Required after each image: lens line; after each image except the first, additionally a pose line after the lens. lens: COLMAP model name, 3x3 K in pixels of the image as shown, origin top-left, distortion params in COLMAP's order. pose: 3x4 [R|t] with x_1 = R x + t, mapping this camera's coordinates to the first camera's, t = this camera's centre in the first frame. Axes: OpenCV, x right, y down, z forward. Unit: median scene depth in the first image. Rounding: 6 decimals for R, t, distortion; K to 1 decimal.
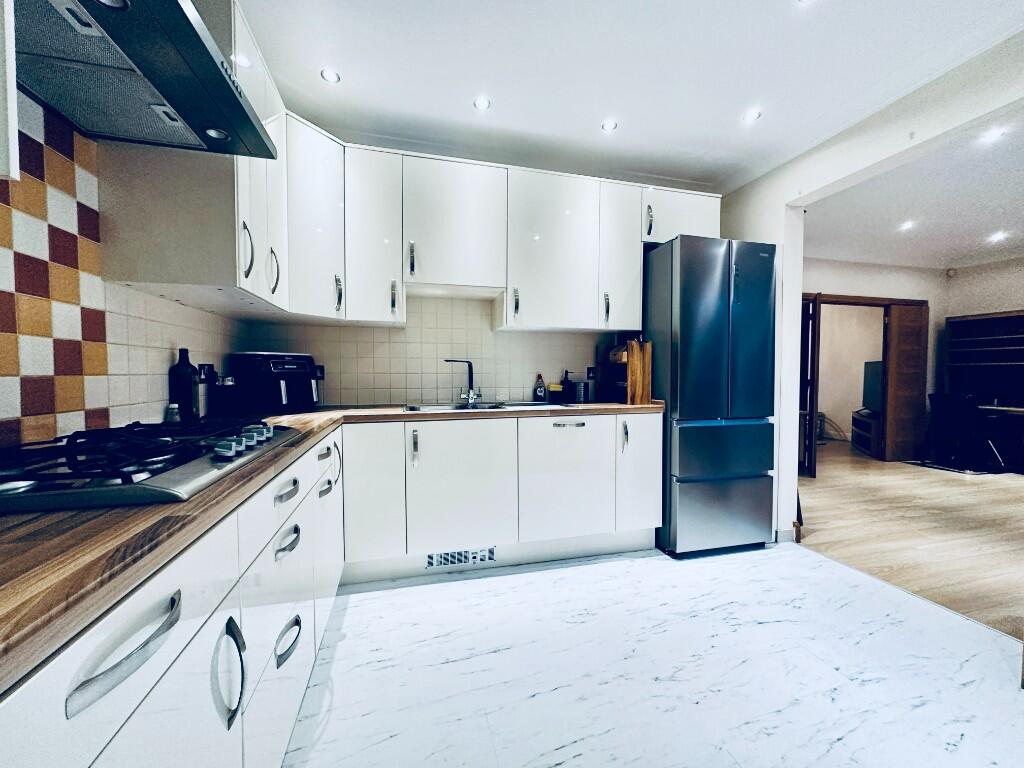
lens RADIAL K [[407.6, 0, 512.0], [0, 407.6, 384.0], [0, 0, 1]] dist [-0.003551, 0.000166]
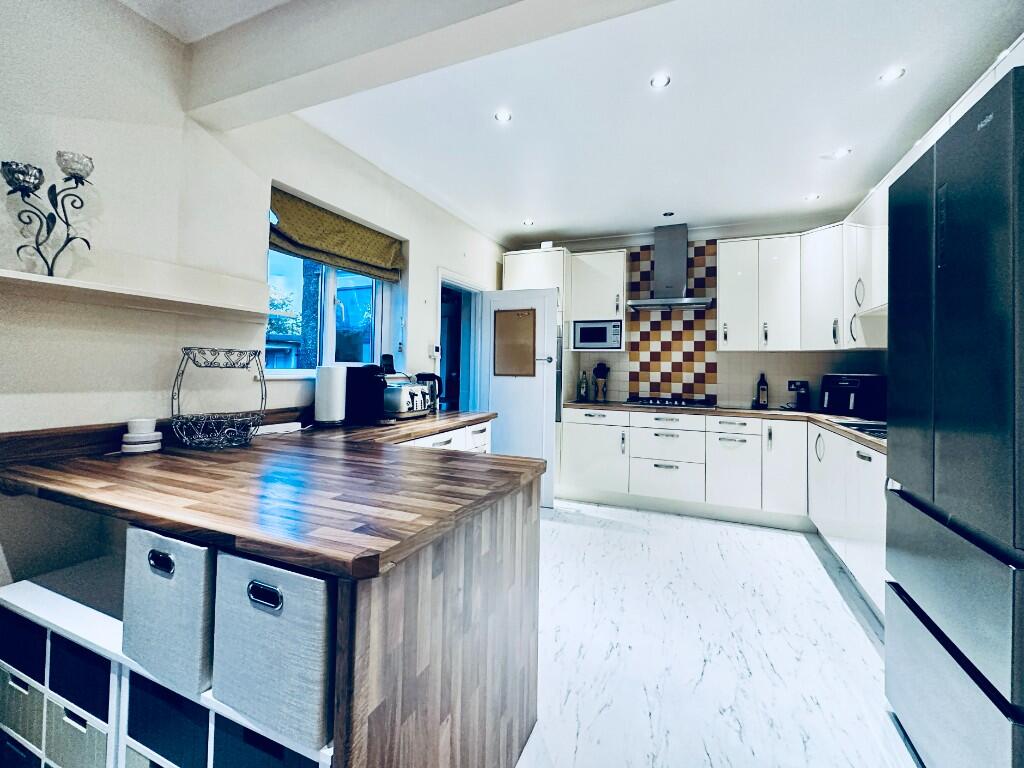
lens RADIAL K [[438.7, 0, 516.2], [0, 438.7, 355.9], [0, 0, 1]] dist [-0.000635, 0.000130]
pose [[-0.612067, -0.034051, -0.790072, 0.603683], [-0.041010, 0.999095, -0.011289, -0.031756], [0.789742, 0.025491, -0.612910, 0.445114]]
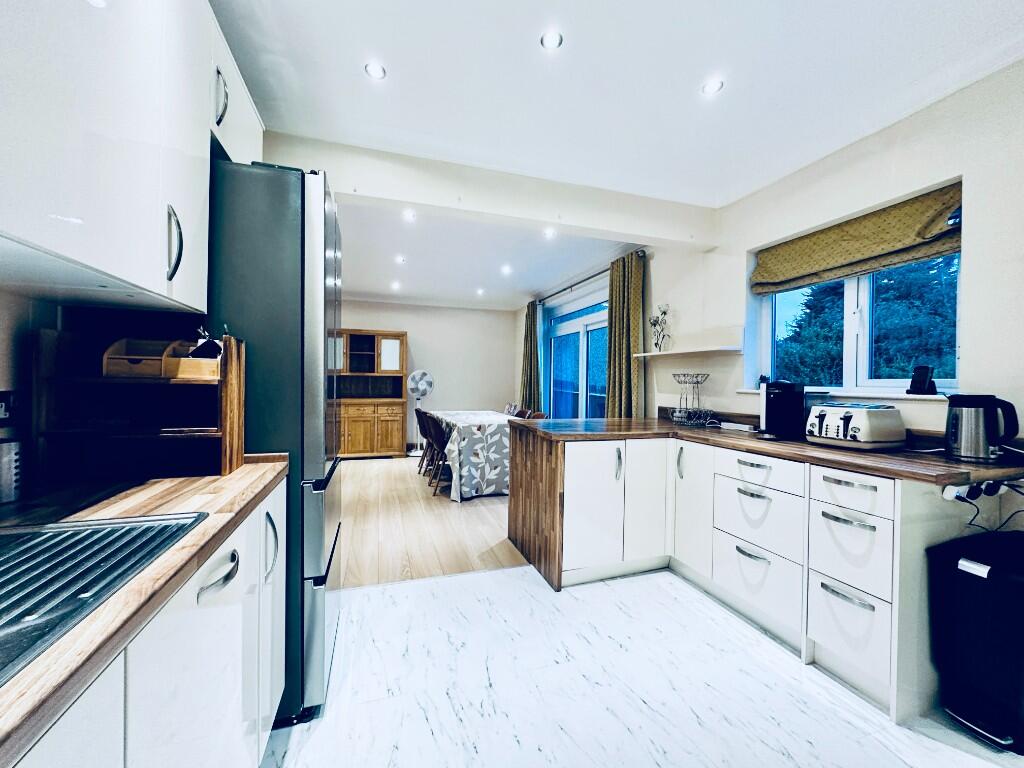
lens RADIAL K [[407.6, 0, 512.0], [0, 407.6, 384.0], [0, 0, 1]] dist [-0.003551, 0.000166]
pose [[-0.059685, -0.006093, 0.998199, -0.094600], [0.014218, 0.999875, 0.006953, -0.024840], [-0.998116, 0.014608, -0.059591, 0.352263]]
